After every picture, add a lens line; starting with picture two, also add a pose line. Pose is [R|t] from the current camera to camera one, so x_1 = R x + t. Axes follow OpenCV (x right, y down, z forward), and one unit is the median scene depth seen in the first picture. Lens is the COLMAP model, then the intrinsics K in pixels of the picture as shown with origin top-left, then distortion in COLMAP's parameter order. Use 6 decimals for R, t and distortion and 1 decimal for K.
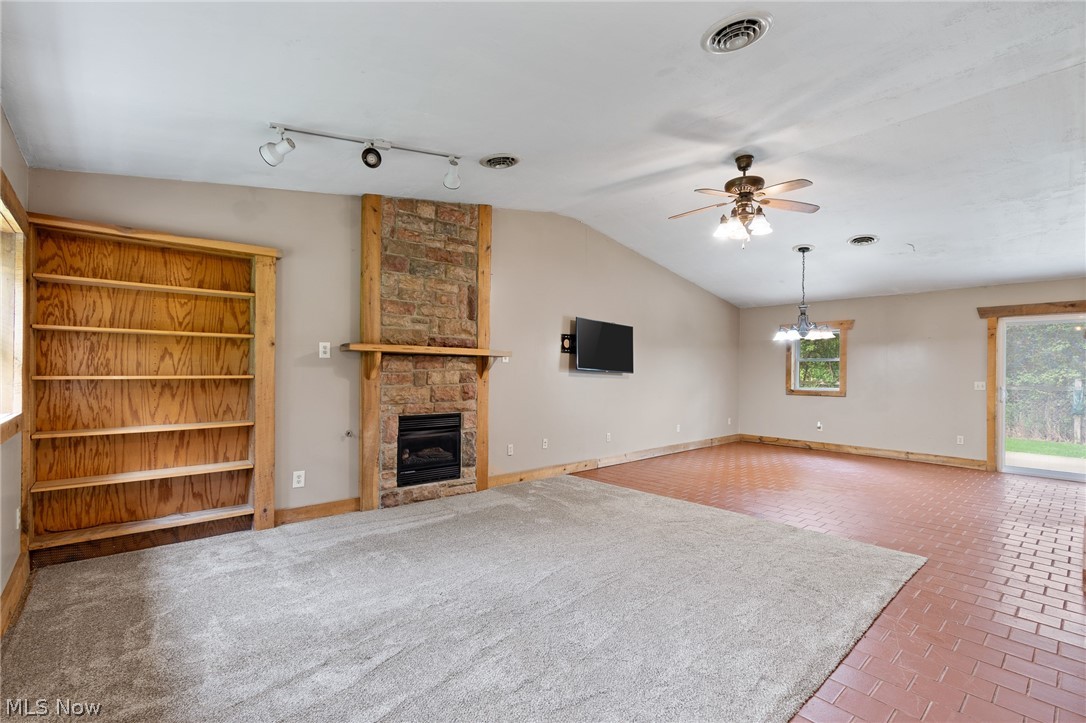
lens RADIAL K [[478.1, 0, 540.6], [0, 478.1, 373.2], [0, 0, 1]] dist [-0.005070, -0.001484]
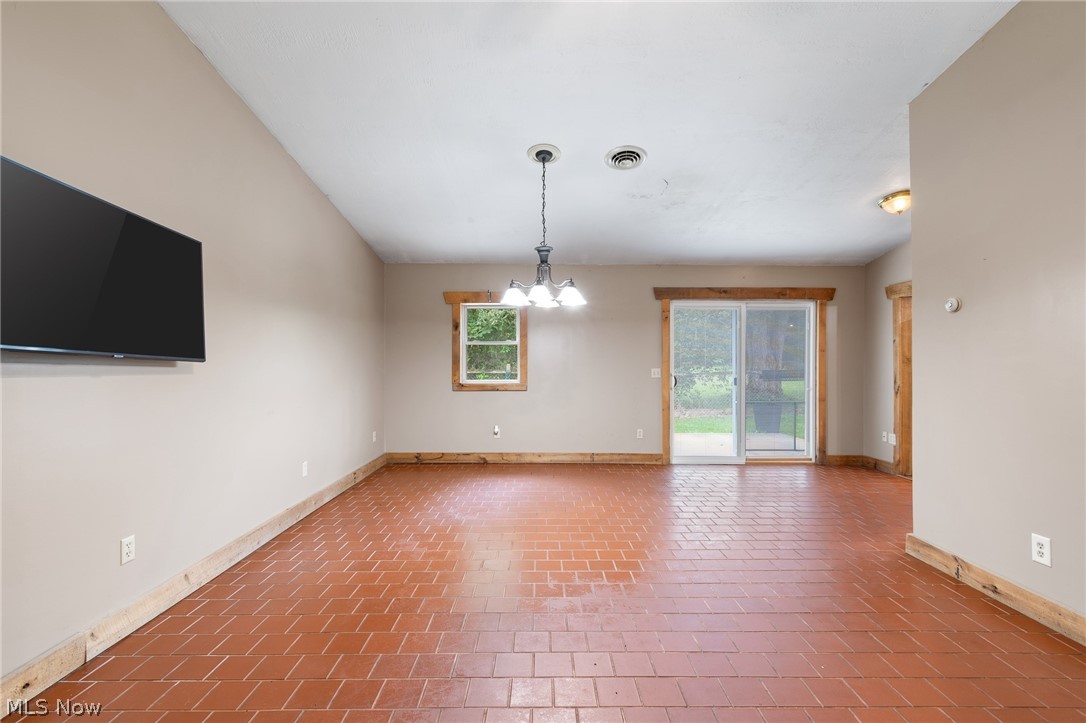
lens RADIAL K [[478.1, 0, 540.9], [0, 478.1, 367.7], [0, 0, 1]] dist [-0.005070, -0.001484]
pose [[0.654164, -0.016429, 0.756174, 0.111413], [0.006060, 0.999846, 0.016481, -0.000336], [-0.756329, -0.006199, 0.654163, 0.764166]]
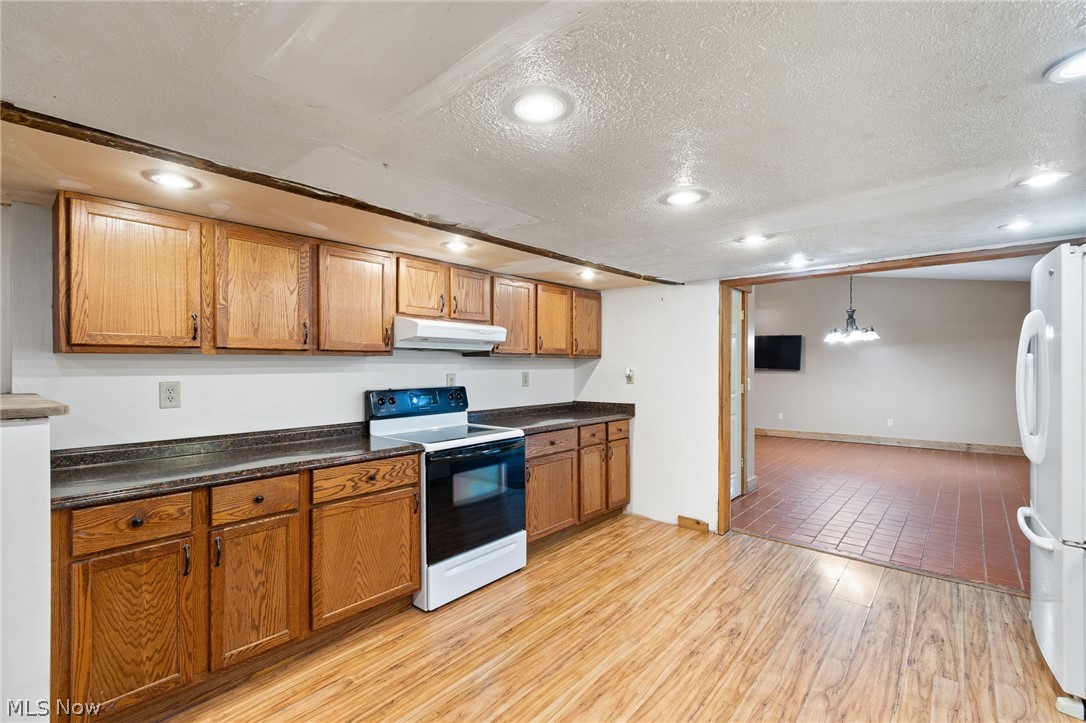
lens RADIAL K [[478.1, 0, 532.2], [0, 478.1, 363.1], [0, 0, 1]] dist [-0.005070, -0.001484]
pose [[0.152394, -0.015291, -0.988202, 1.924769], [0.007509, 0.999869, -0.014314, -0.008490], [0.988291, -0.005239, 0.152489, 0.124498]]
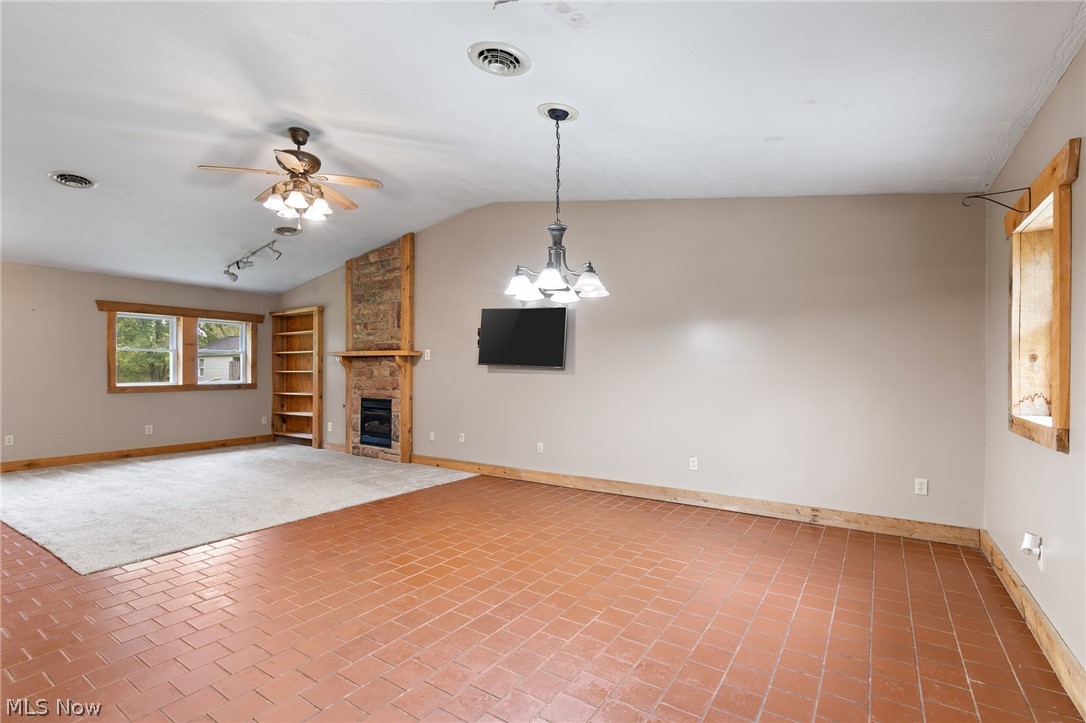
lens RADIAL K [[478.1, 0, 545.8], [0, 478.1, 369.2], [0, 0, 1]] dist [-0.005070, -0.001484]
pose [[0.277199, -0.010882, -0.960751, 1.273840], [-0.002543, 0.999924, -0.012059, 0.015313], [0.960809, 0.005786, 0.277150, 1.084032]]
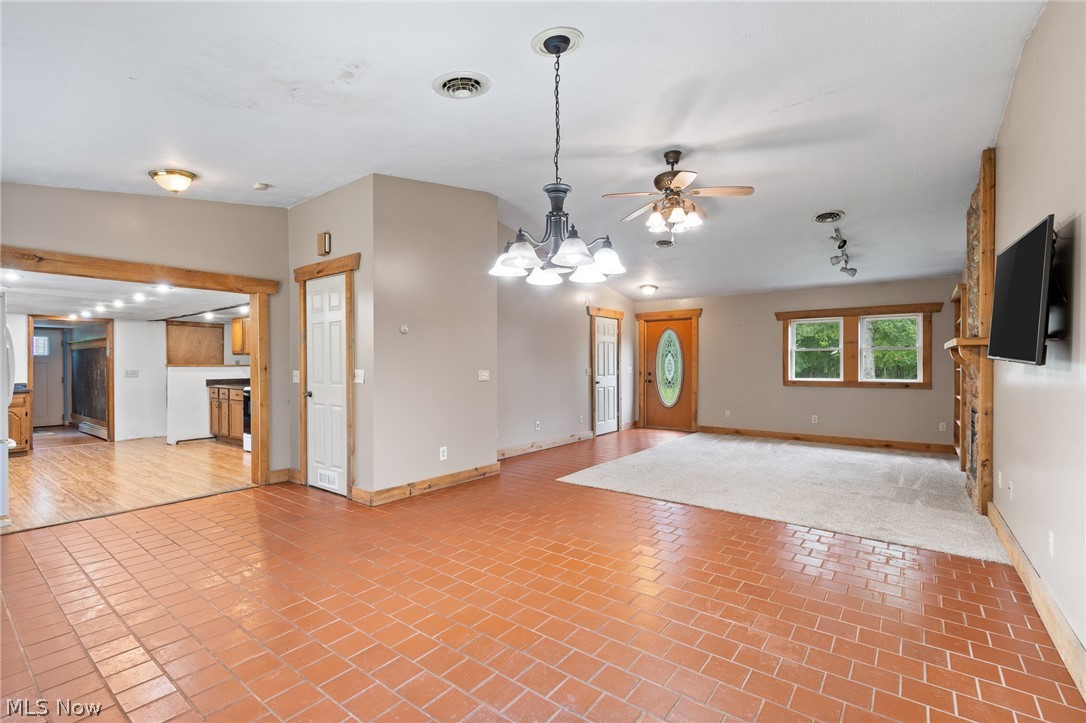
lens RADIAL K [[478.1, 0, 553.7], [0, 478.1, 367.9], [0, 0, 1]] dist [-0.005070, -0.001484]
pose [[-0.975527, -0.008775, -0.219707, 0.803122], [-0.010462, 0.999924, 0.006519, 0.004866], [0.219633, 0.008658, -0.975544, 1.734080]]
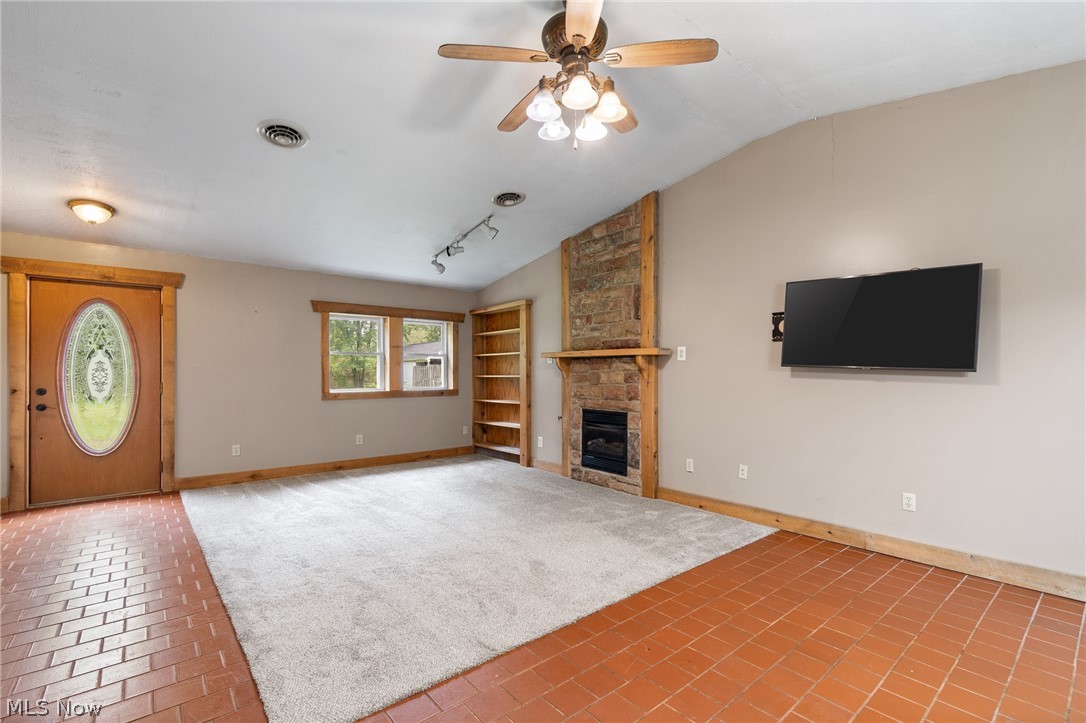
lens RADIAL K [[478.1, 0, 553.0], [0, 478.1, 369.2], [0, 0, 1]] dist [-0.005070, -0.001484]
pose [[-0.012710, -0.017839, -0.999760, 0.884571], [-0.001180, 0.999840, -0.017826, 0.010016], [0.999919, 0.000953, -0.012729, 0.889255]]
